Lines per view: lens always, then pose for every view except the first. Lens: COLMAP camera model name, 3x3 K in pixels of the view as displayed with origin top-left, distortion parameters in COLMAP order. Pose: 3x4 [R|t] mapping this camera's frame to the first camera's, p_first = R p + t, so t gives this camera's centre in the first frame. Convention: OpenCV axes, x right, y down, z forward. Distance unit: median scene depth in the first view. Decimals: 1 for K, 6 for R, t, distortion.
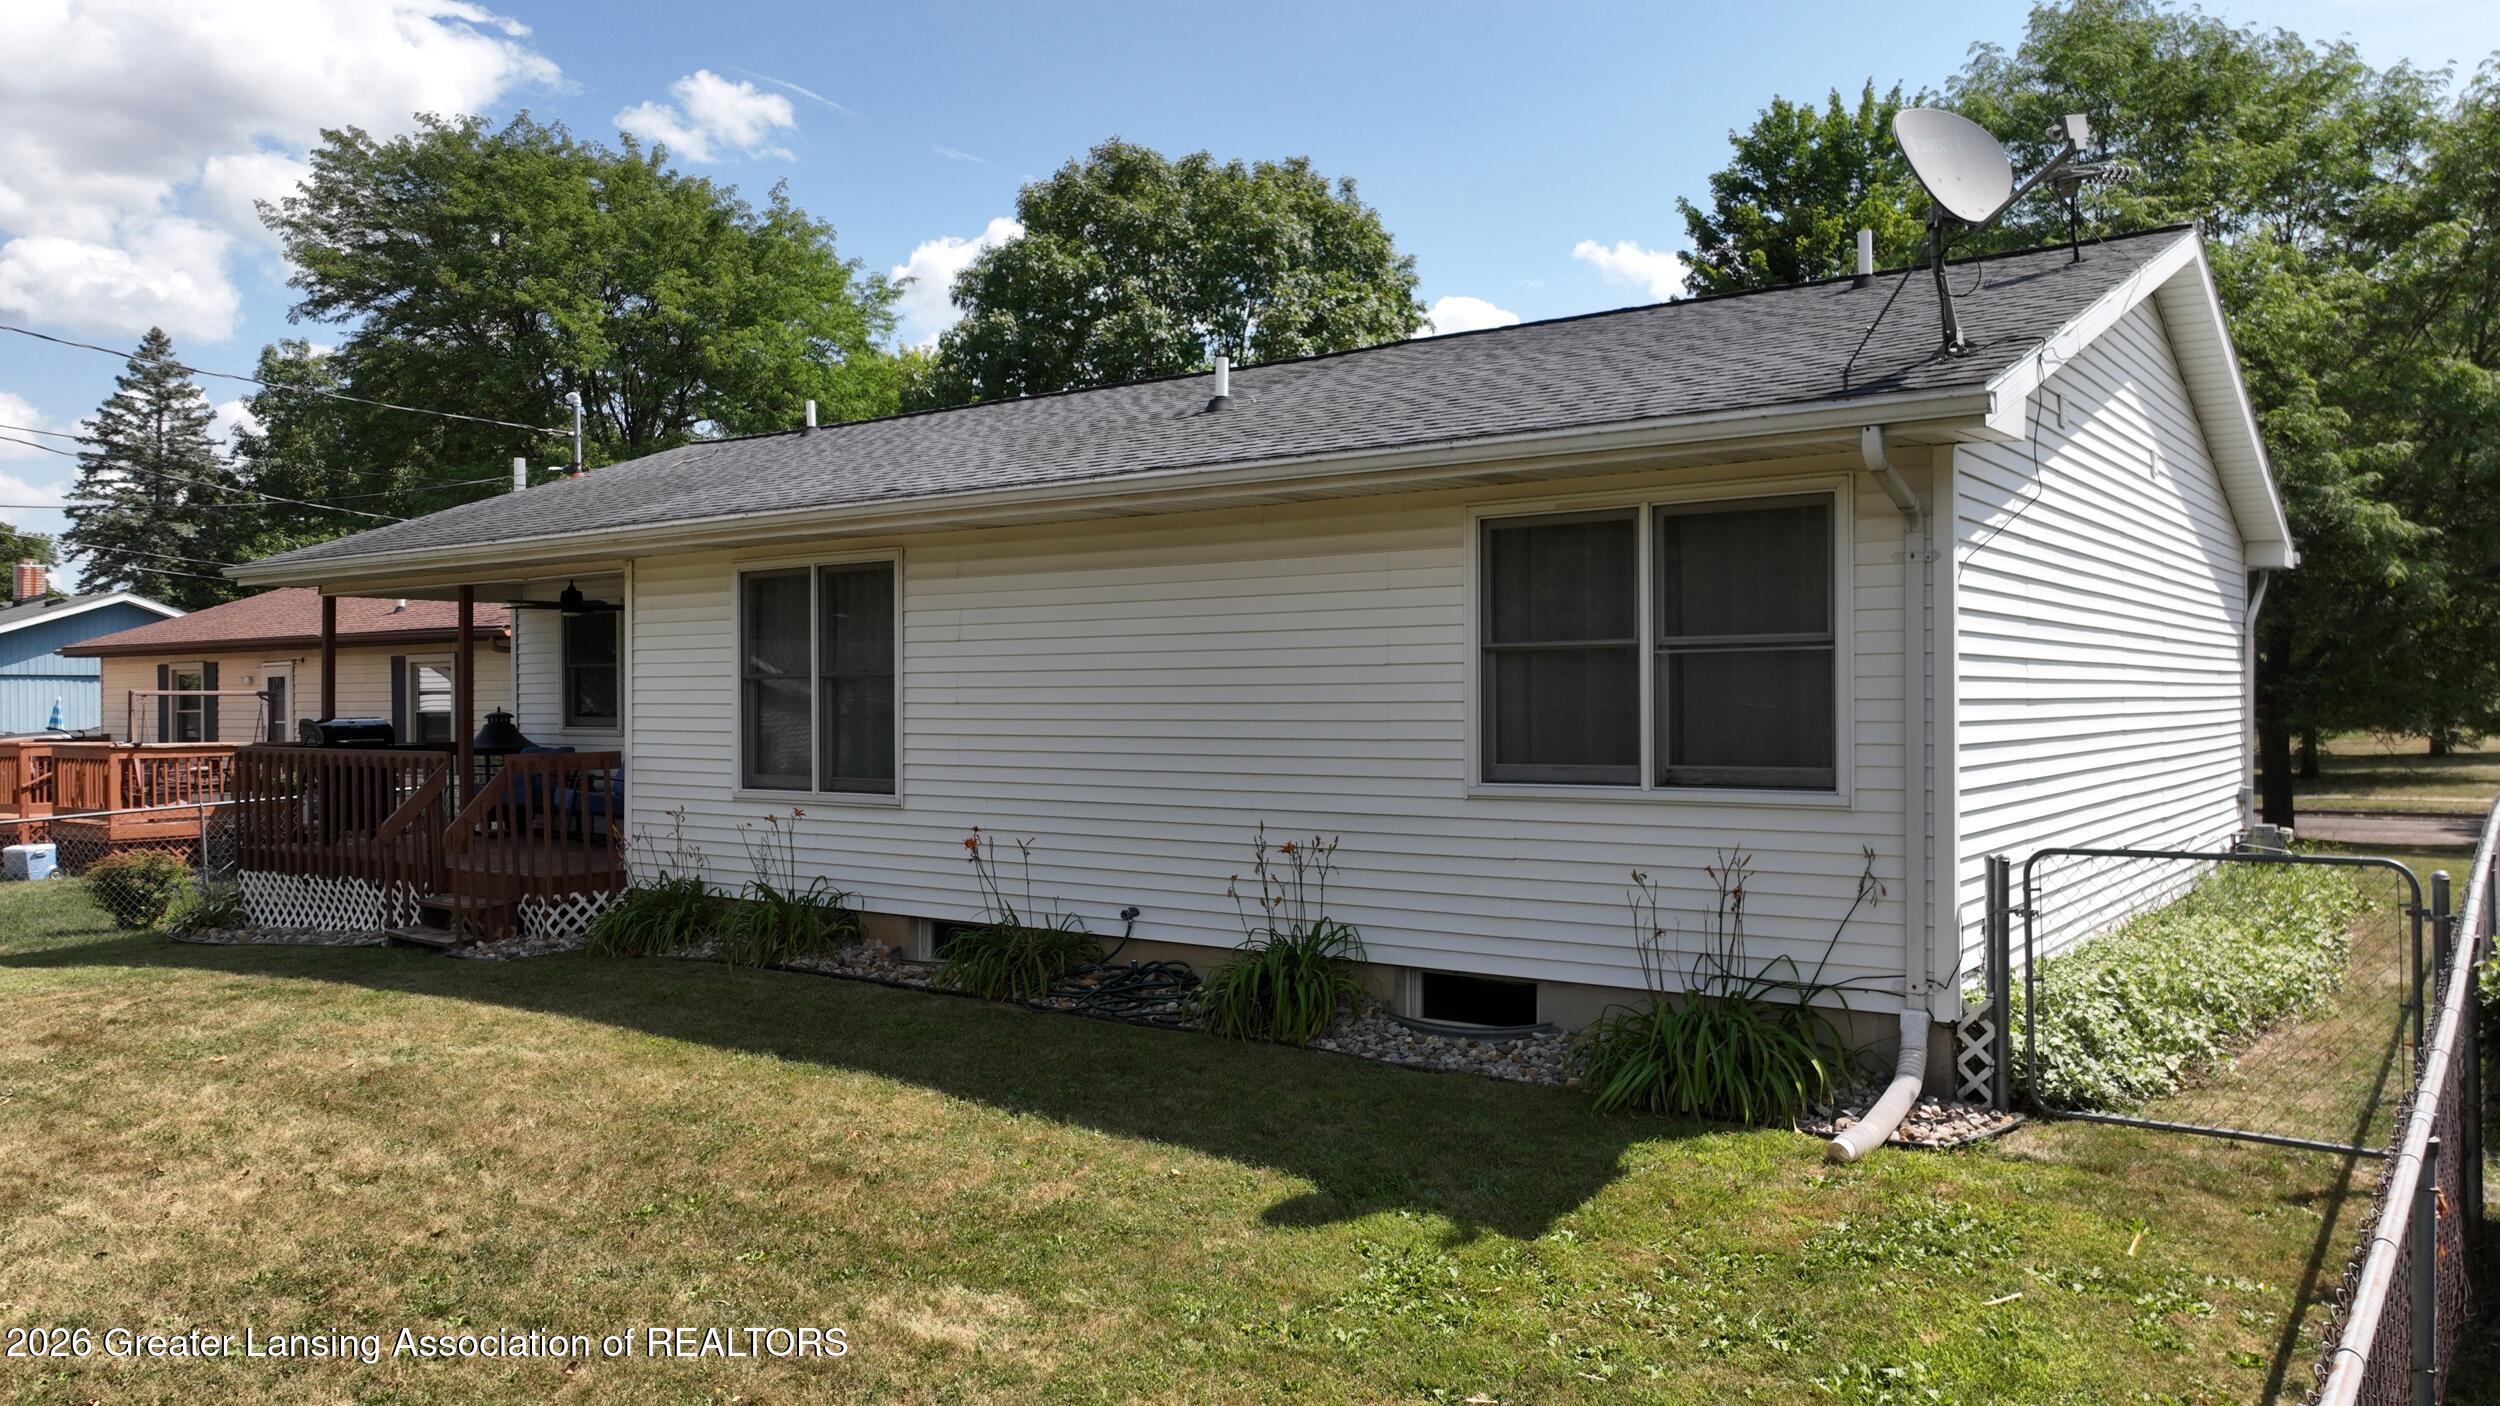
lens RADIAL K [[1781.1, 0, 1238.7], [0, 1781.1, 705.2], [0, 0, 1]] dist [0.010492, 0.000763]
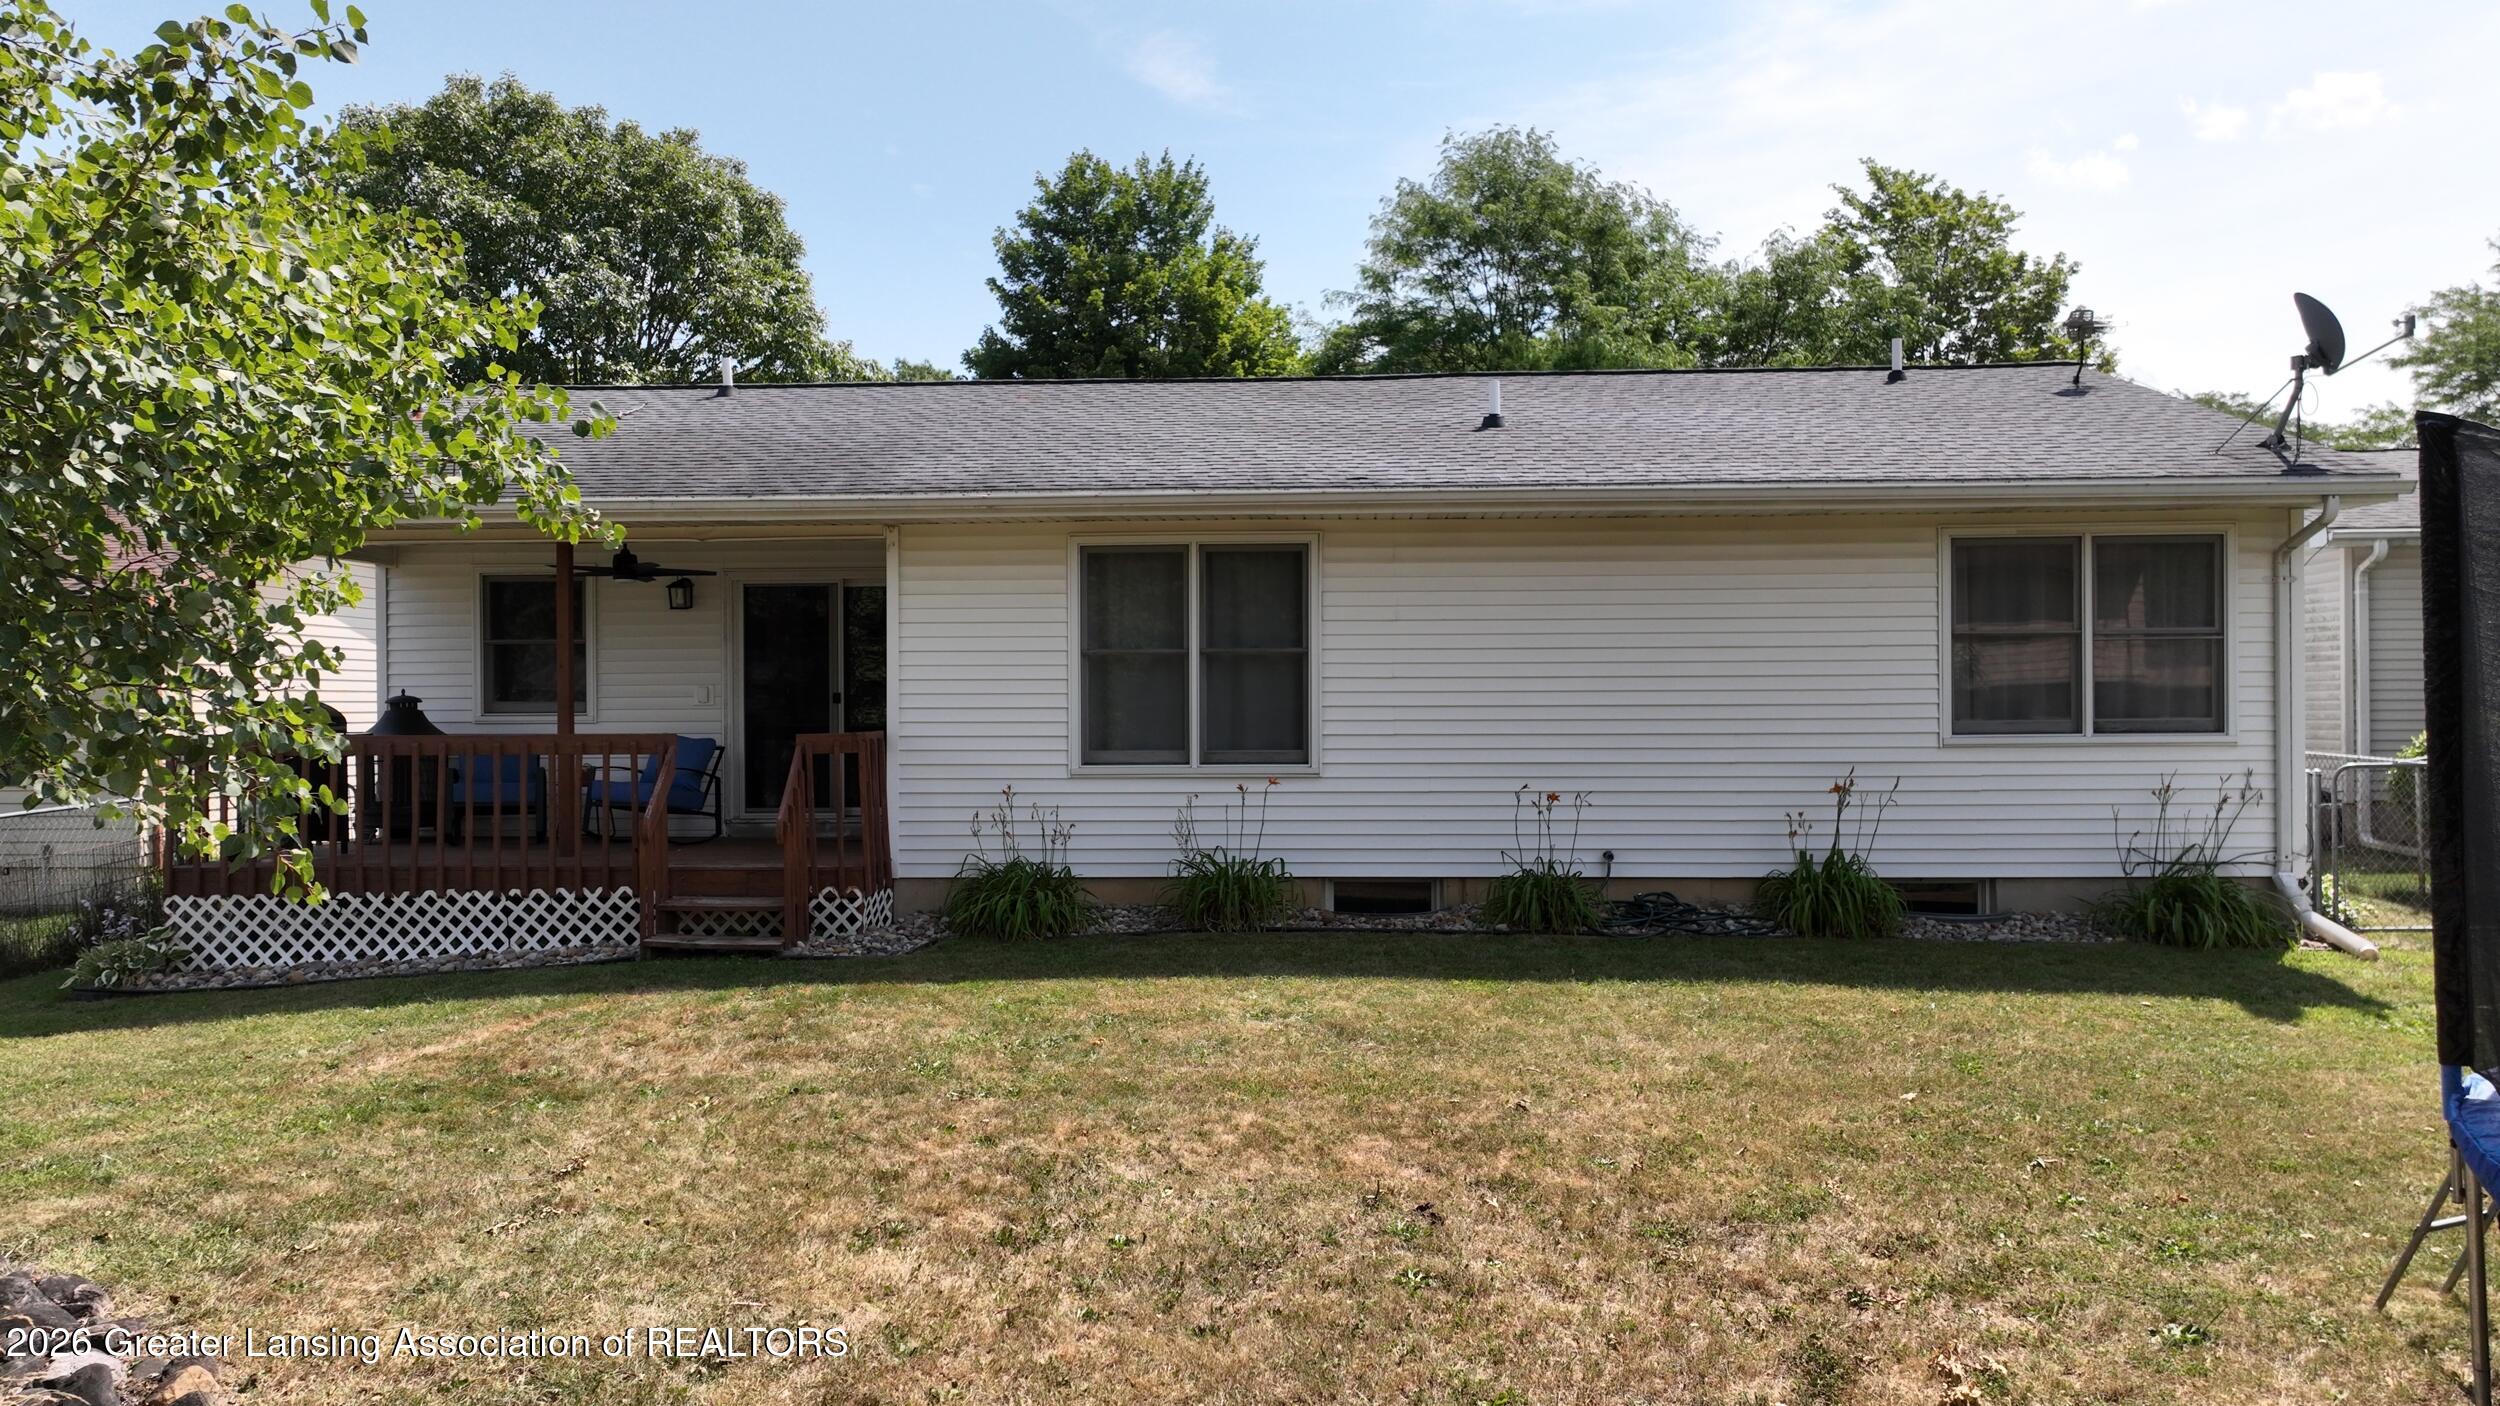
lens RADIAL K [[1762.5, 0, 1252.5], [0, 1762.5, 697.7], [0, 0, 1]] dist [0.012722, -0.002404]
pose [[0.829202, 0.000435, 0.558949, -0.807133], [0.003974, 0.999970, -0.006675, 0.017352], [-0.558935, 0.007756, 0.829175, 0.149497]]
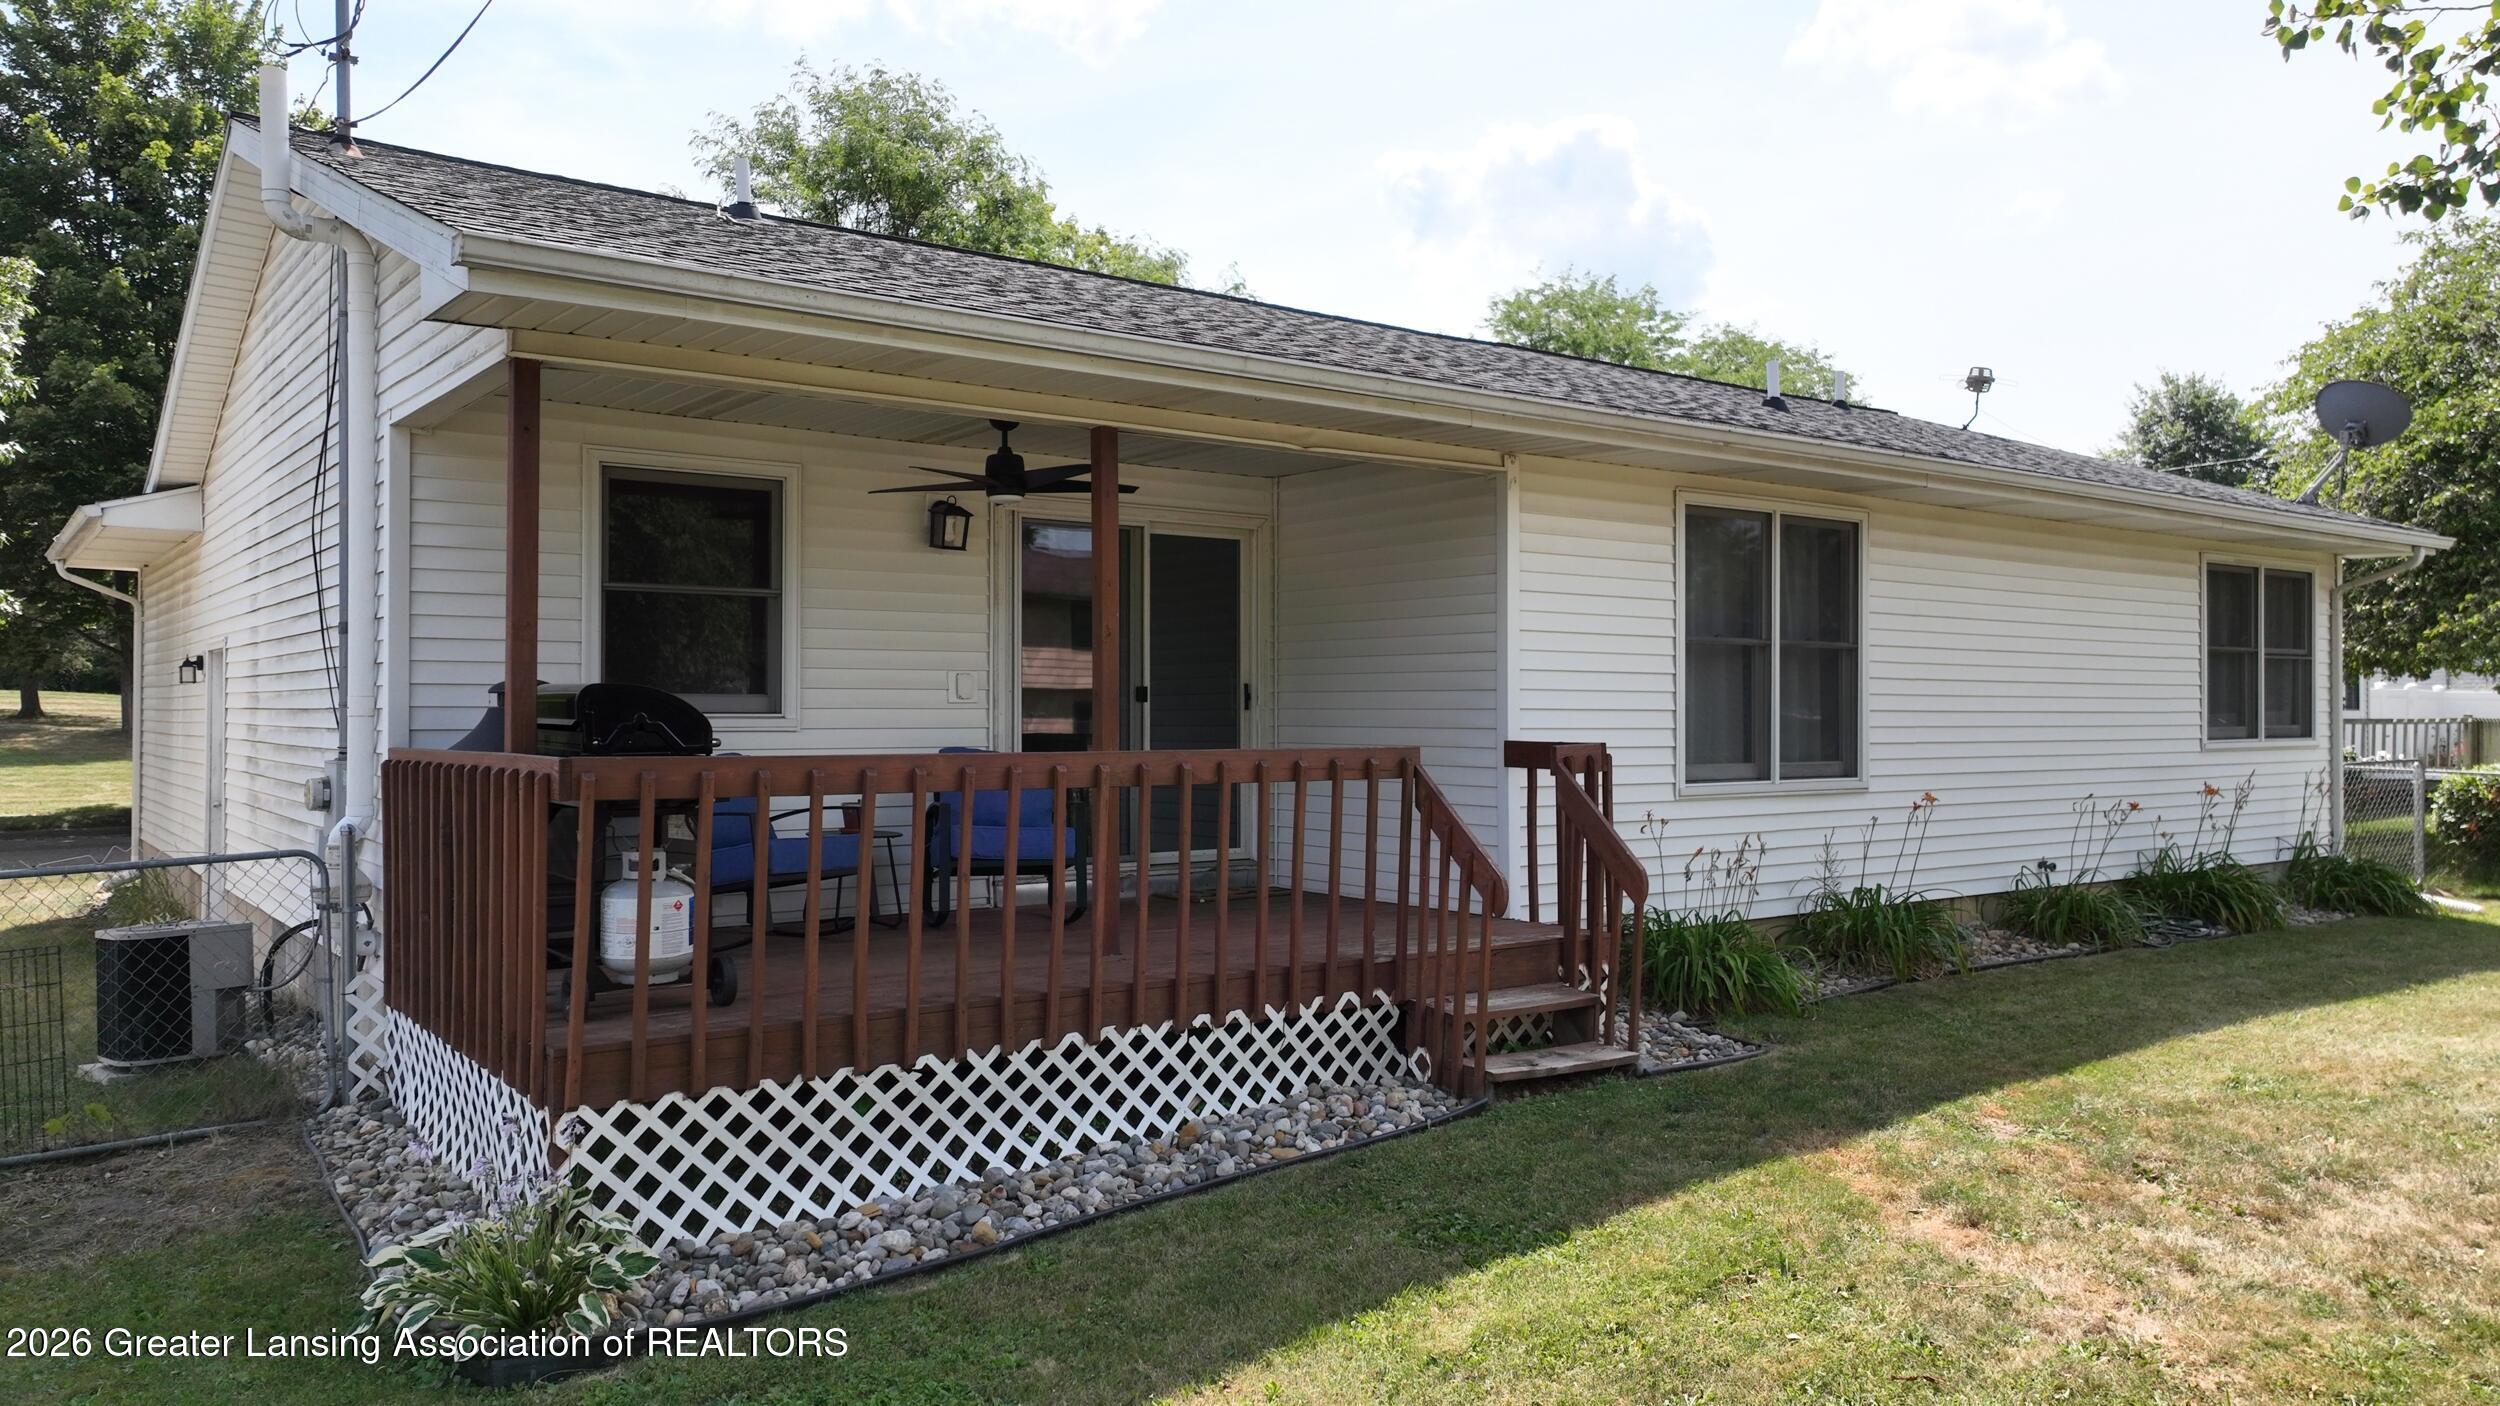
lens RADIAL K [[1746.2, 0, 1253.3], [0, 1746.2, 706.0], [0, 0, 1]] dist [0.008649, 0.000225]
pose [[0.276821, 0.005642, 0.960905, -1.147372], [-0.001573, 0.999984, -0.005418, 0.018964], [-0.960920, -0.000012, 0.276825, 1.050682]]
